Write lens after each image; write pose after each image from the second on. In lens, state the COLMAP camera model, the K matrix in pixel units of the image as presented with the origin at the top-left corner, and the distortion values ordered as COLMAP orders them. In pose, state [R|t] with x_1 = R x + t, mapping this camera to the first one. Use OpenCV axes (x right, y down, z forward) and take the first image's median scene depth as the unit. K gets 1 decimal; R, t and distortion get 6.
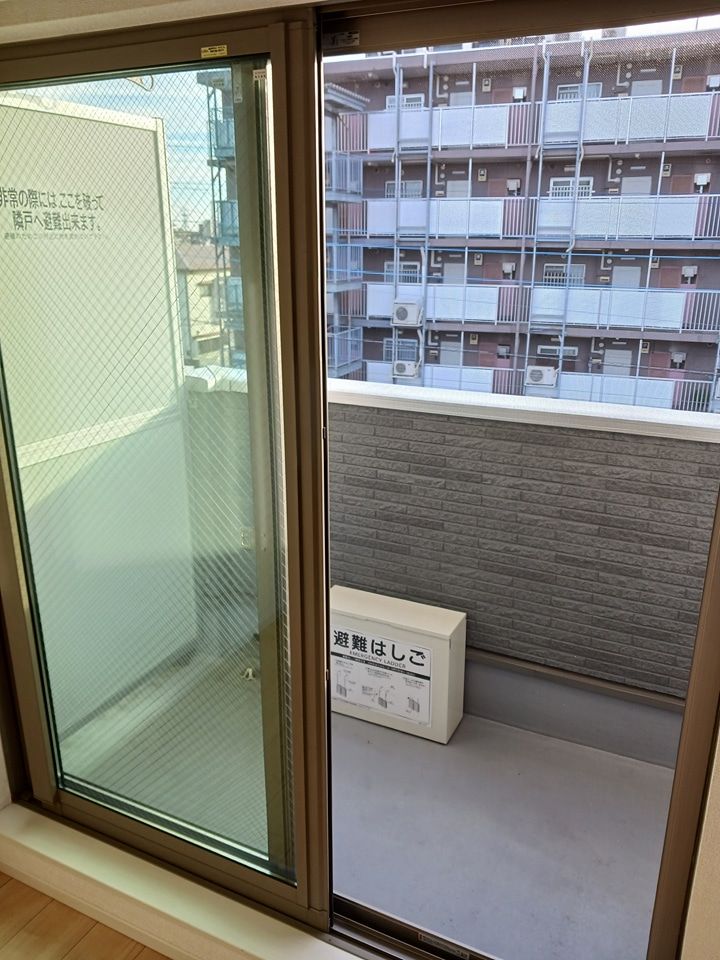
lens RADIAL K [[770.2, 0, 360.0], [0, 770.2, 480.0], [0, 0, 1]] dist [-0.040683, -0.003177]
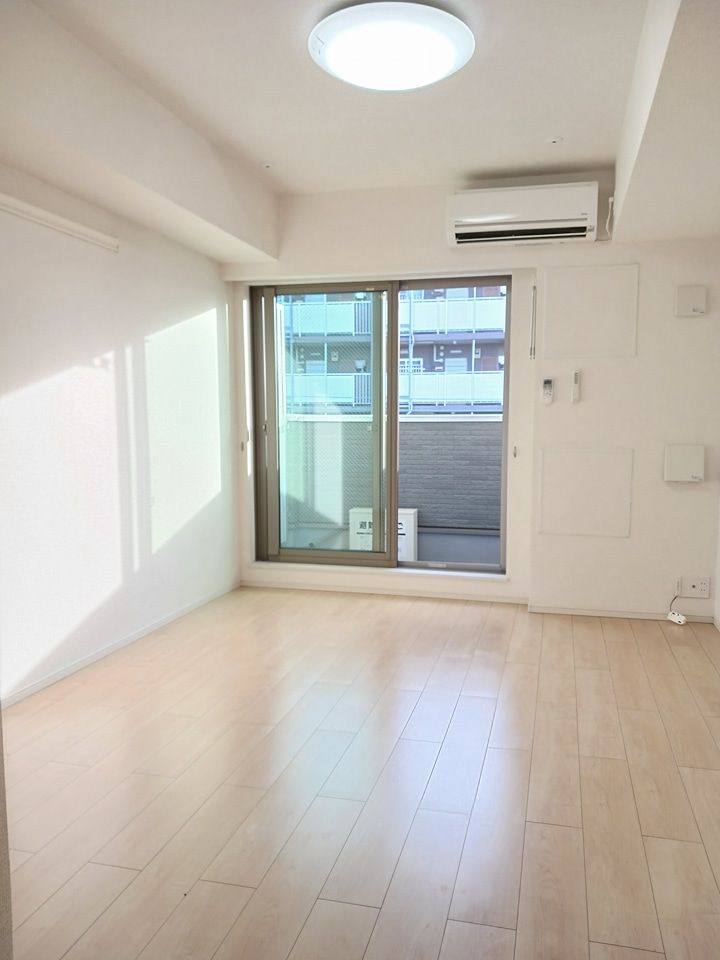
lens RADIAL K [[770.2, 0, 360.0], [0, 770.2, 480.0], [0, 0, 1]] dist [-0.040683, -0.003177]
pose [[0.977980, -0.016321, 0.208057, -0.066315], [0.063206, 0.973280, -0.220751, 0.076765], [-0.198895, 0.229041, 0.952880, -0.154179]]
